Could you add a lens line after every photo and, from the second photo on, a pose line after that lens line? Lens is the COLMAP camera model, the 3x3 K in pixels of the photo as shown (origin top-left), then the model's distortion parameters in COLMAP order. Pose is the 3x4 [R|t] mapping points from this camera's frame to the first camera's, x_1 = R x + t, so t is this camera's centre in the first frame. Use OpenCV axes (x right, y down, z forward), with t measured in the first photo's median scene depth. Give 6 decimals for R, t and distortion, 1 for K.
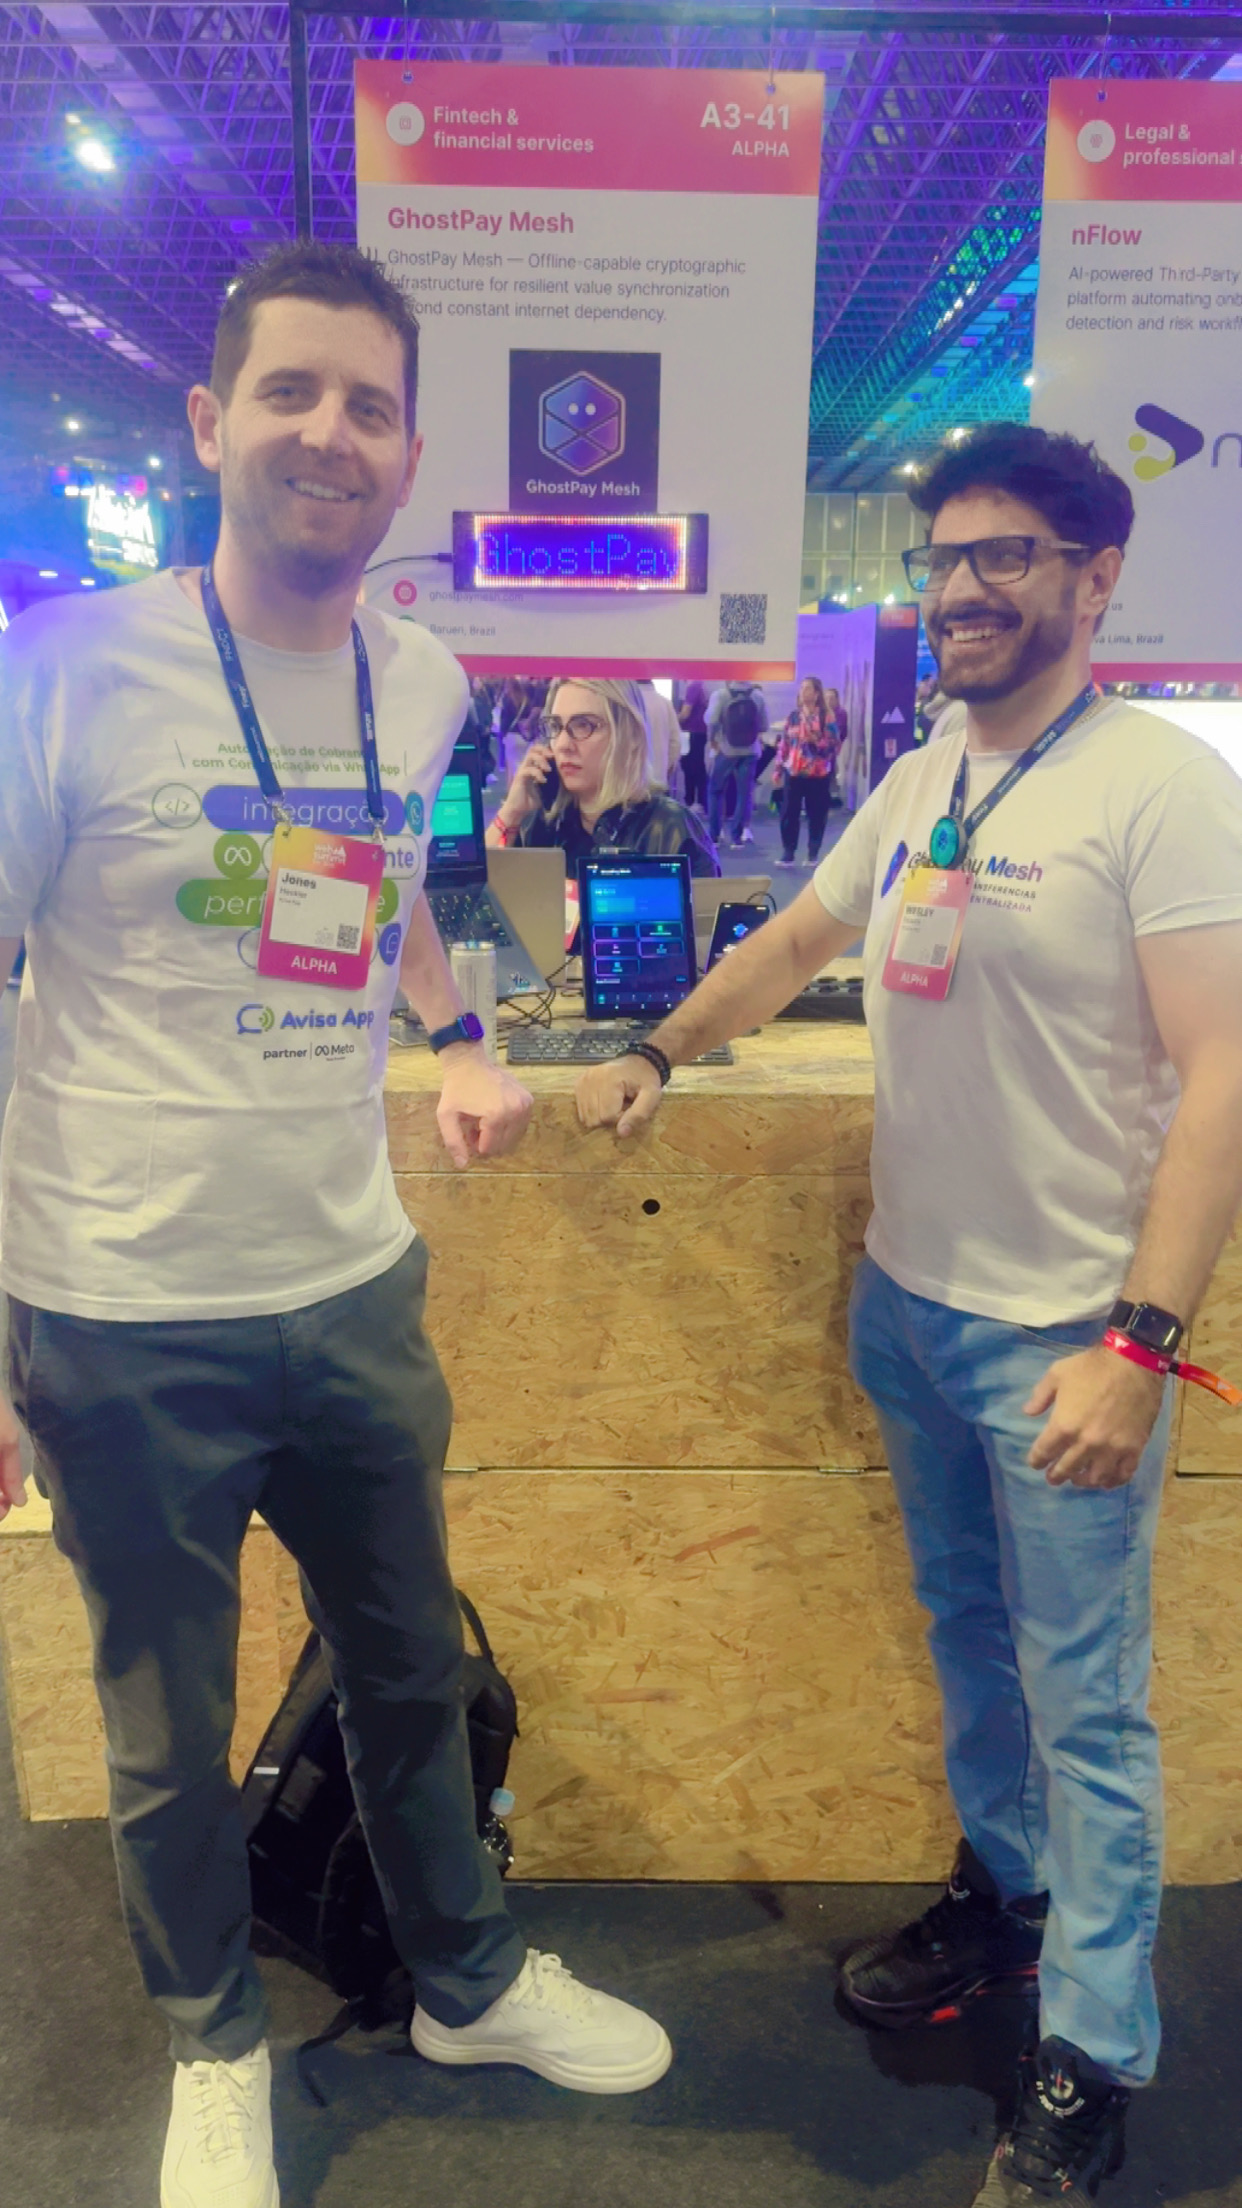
lens RADIAL K [[1619.4, 0, 621.0], [0, 1619.4, 1104.0], [0, 0, 1]] dist [0.005741, -0.016498]
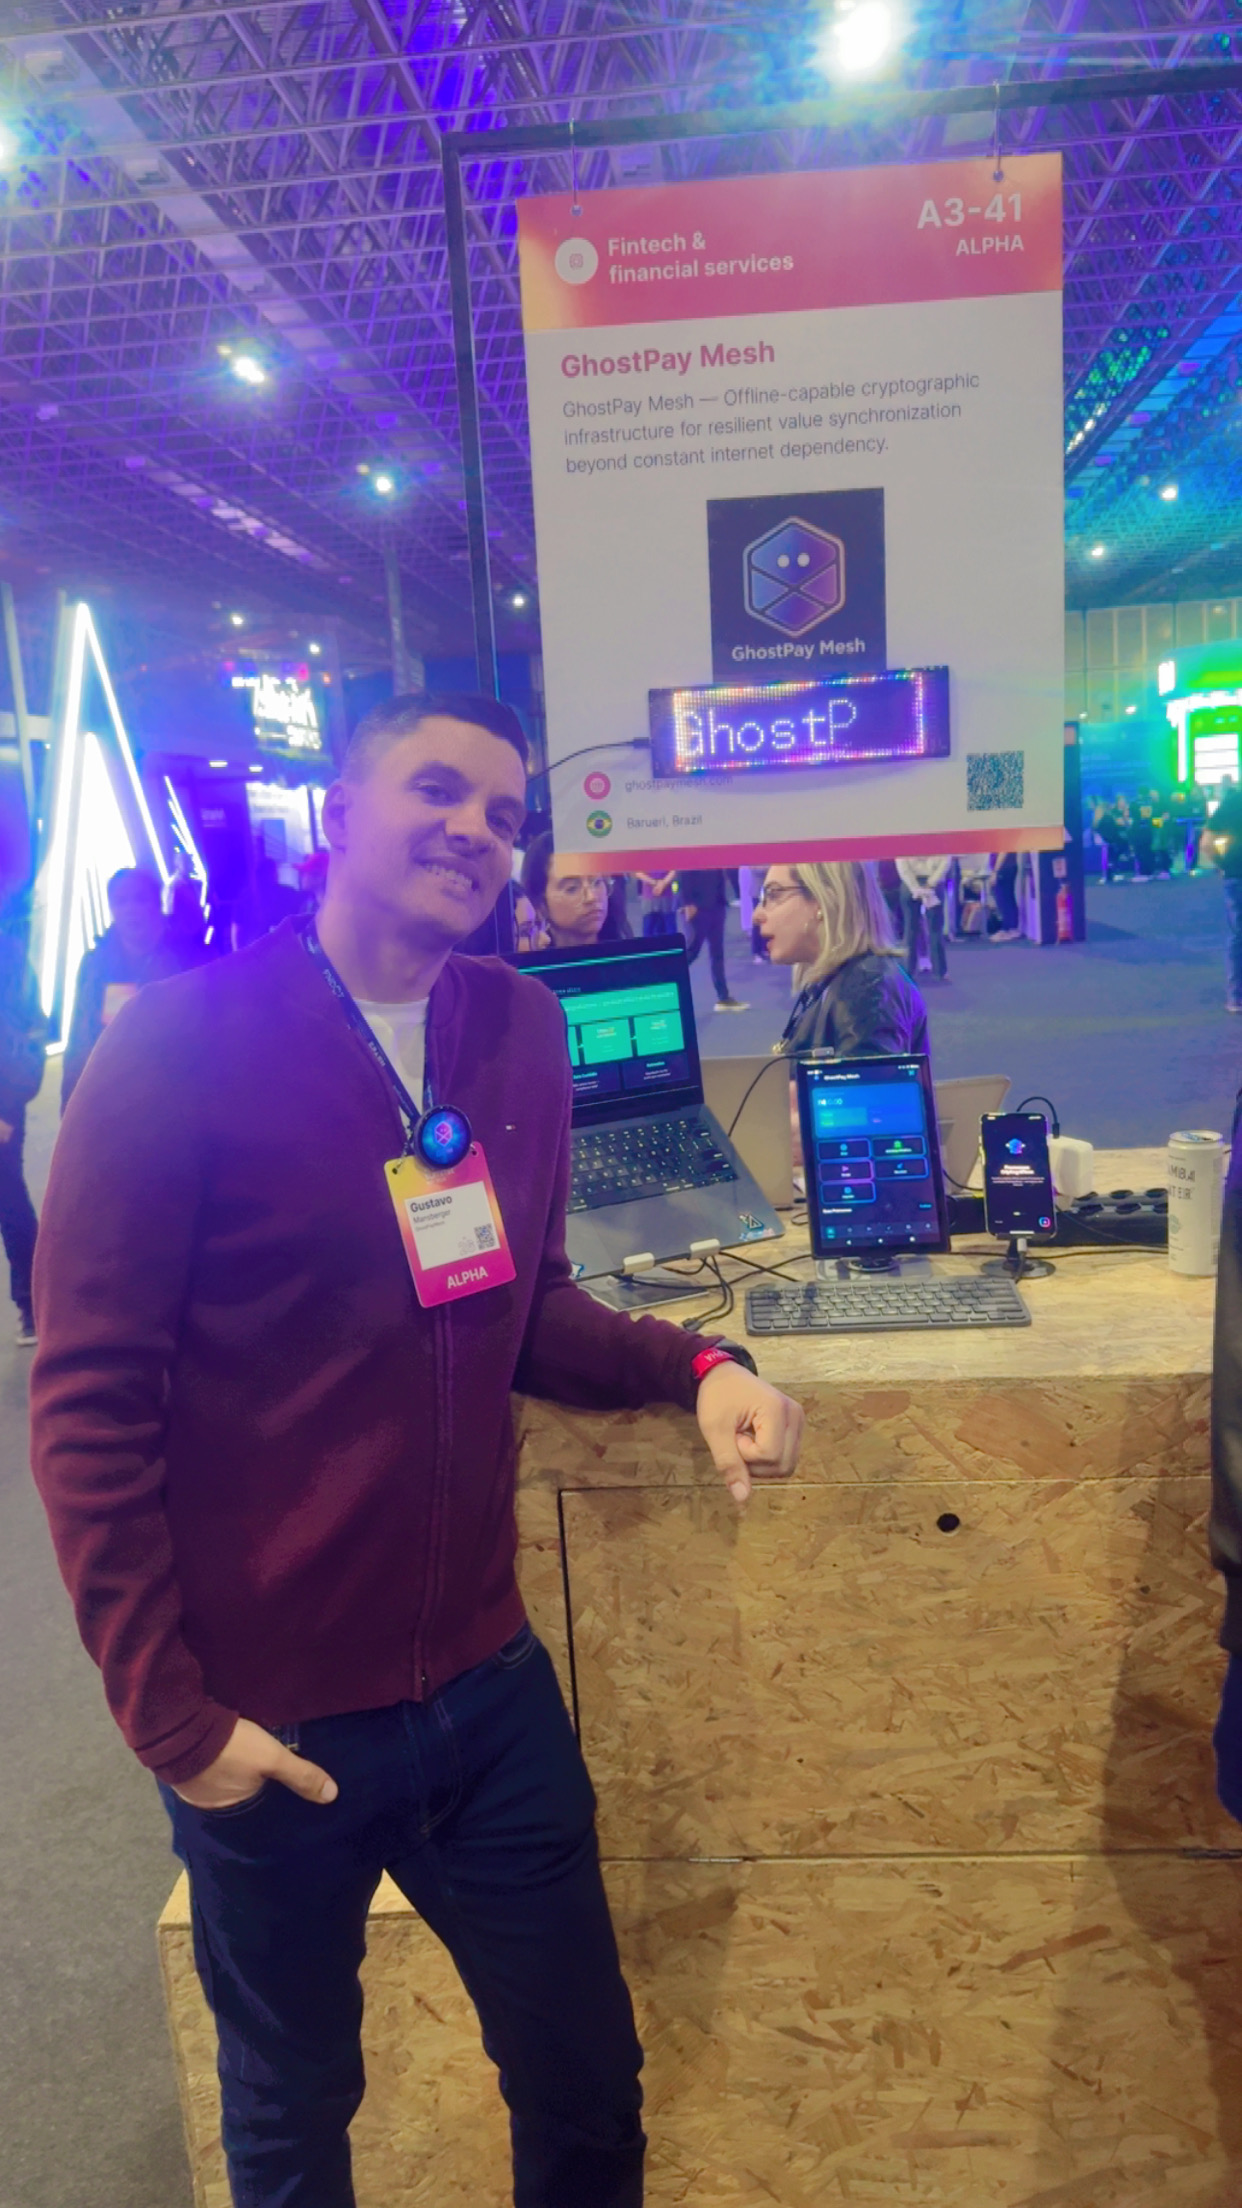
lens RADIAL K [[1624.7, 0, 621.0], [0, 1624.7, 1104.0], [0, 0, 1]] dist [0.075544, -0.144676]
pose [[0.993150, -0.056643, -0.102201, -0.043672], [0.047552, 0.994869, -0.089300, -0.070779], [0.106735, 0.083828, 0.990747, 0.159264]]
